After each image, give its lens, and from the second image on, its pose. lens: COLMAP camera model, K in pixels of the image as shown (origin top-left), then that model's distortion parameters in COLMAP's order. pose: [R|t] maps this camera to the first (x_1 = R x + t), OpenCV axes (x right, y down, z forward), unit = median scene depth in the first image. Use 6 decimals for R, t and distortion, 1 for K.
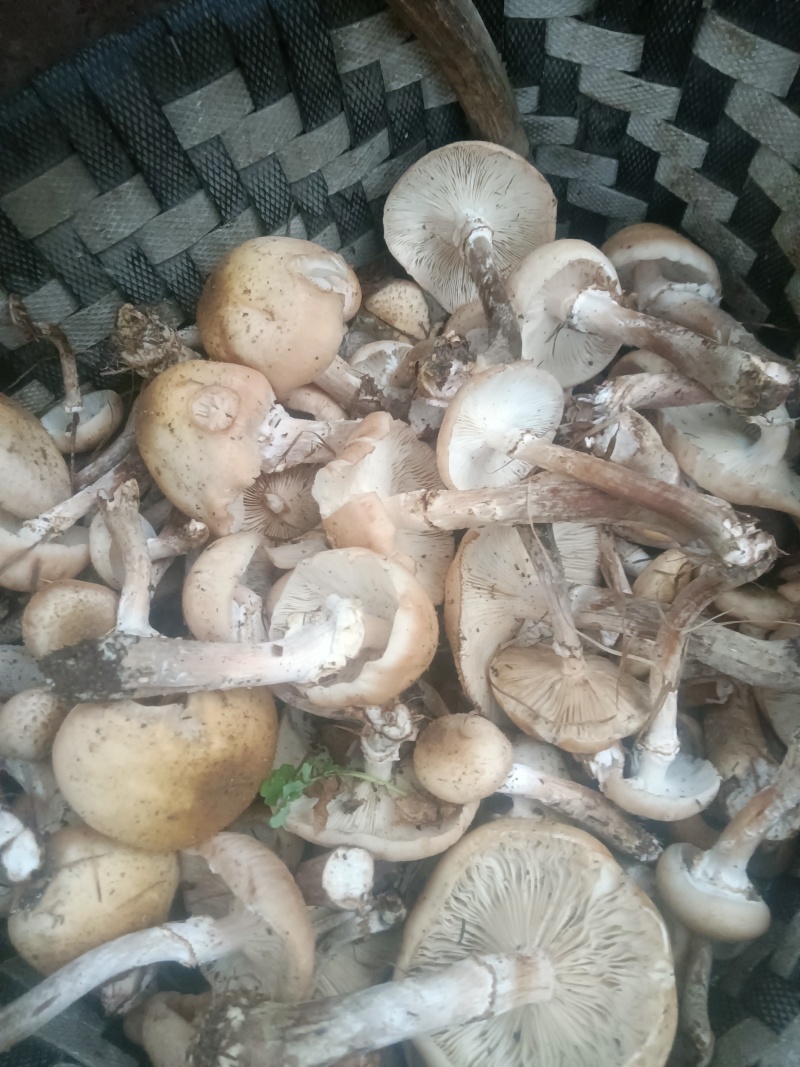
lens RADIAL K [[854.4, 0, 400.0], [0, 854.4, 533.5], [0, 0, 1]] dist [0.006507, 0.001368]
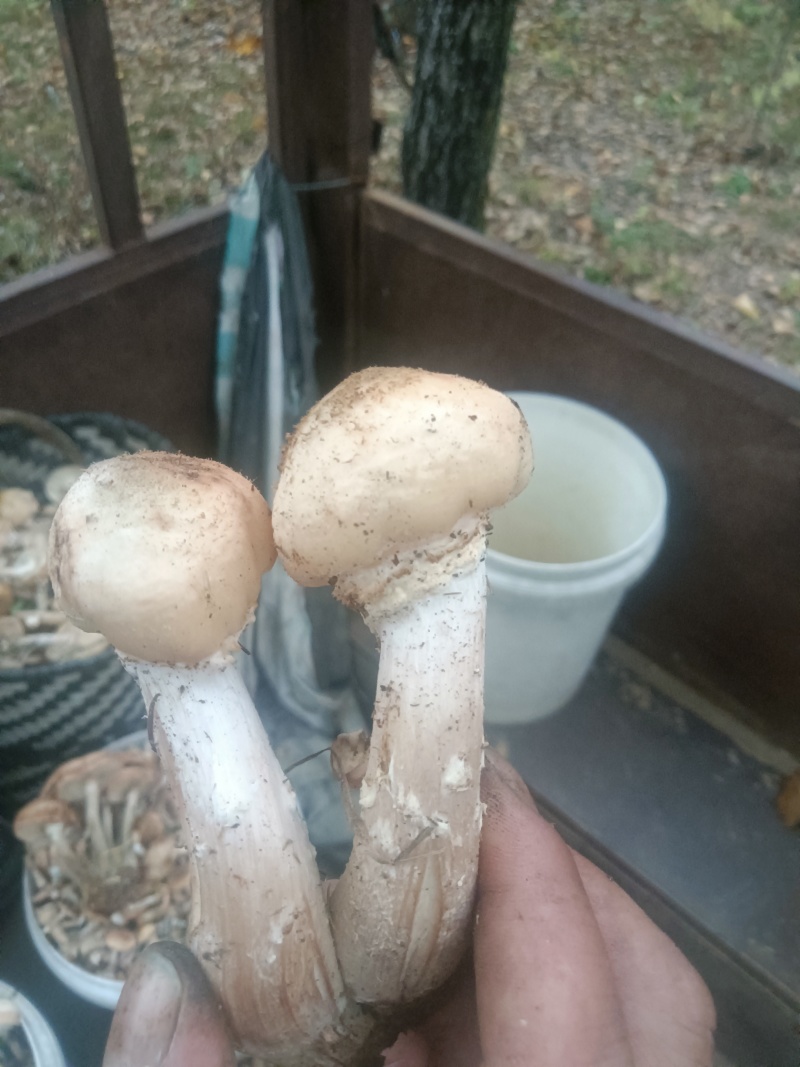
lens RADIAL K [[854.4, 0, 400.0], [0, 854.4, 533.5], [0, 0, 1]] dist [0.006507, 0.001368]
pose [[0.953314, -0.051471, 0.297561, 0.332420], [0.156399, 0.927071, -0.340704, 1.295640], [-0.258324, 0.371336, 0.891840, -2.554304]]
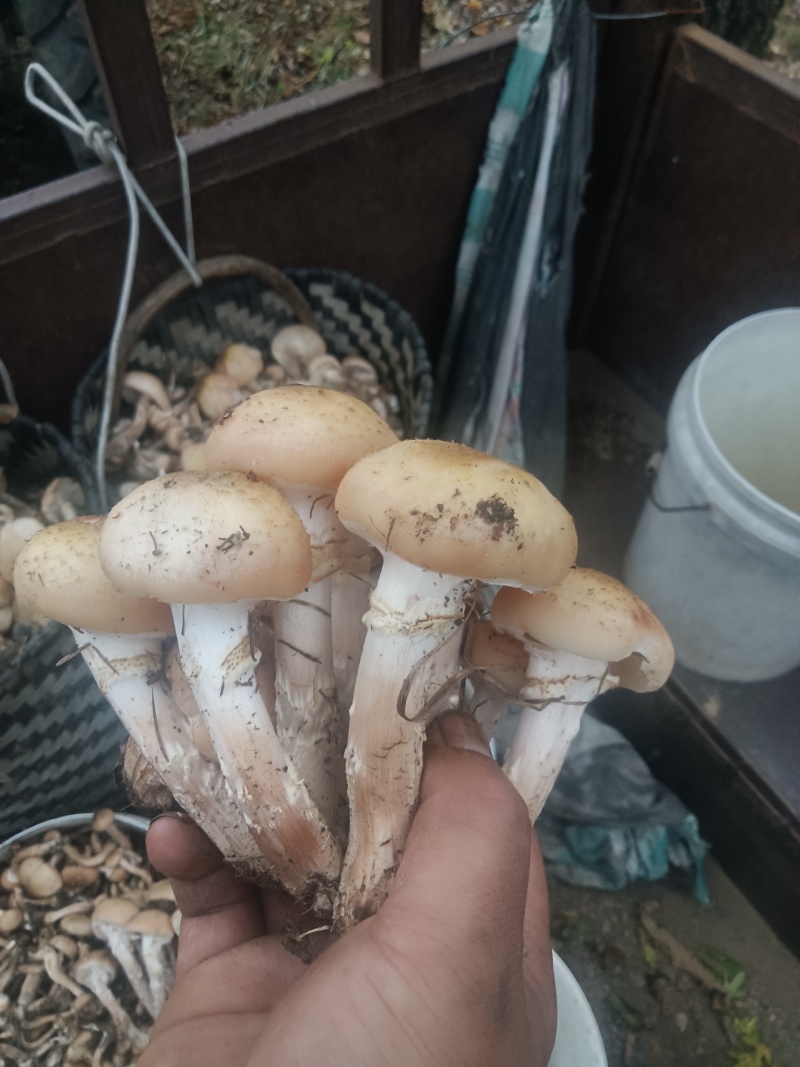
lens RADIAL K [[854.4, 0, 400.0], [0, 854.4, 533.5], [0, 0, 1]] dist [0.006507, 0.001368]
pose [[0.987445, 0.068349, 0.142414, 0.051363], [-0.039525, 0.979772, -0.196173, 0.988018], [-0.152942, 0.188082, 0.970172, -2.170633]]
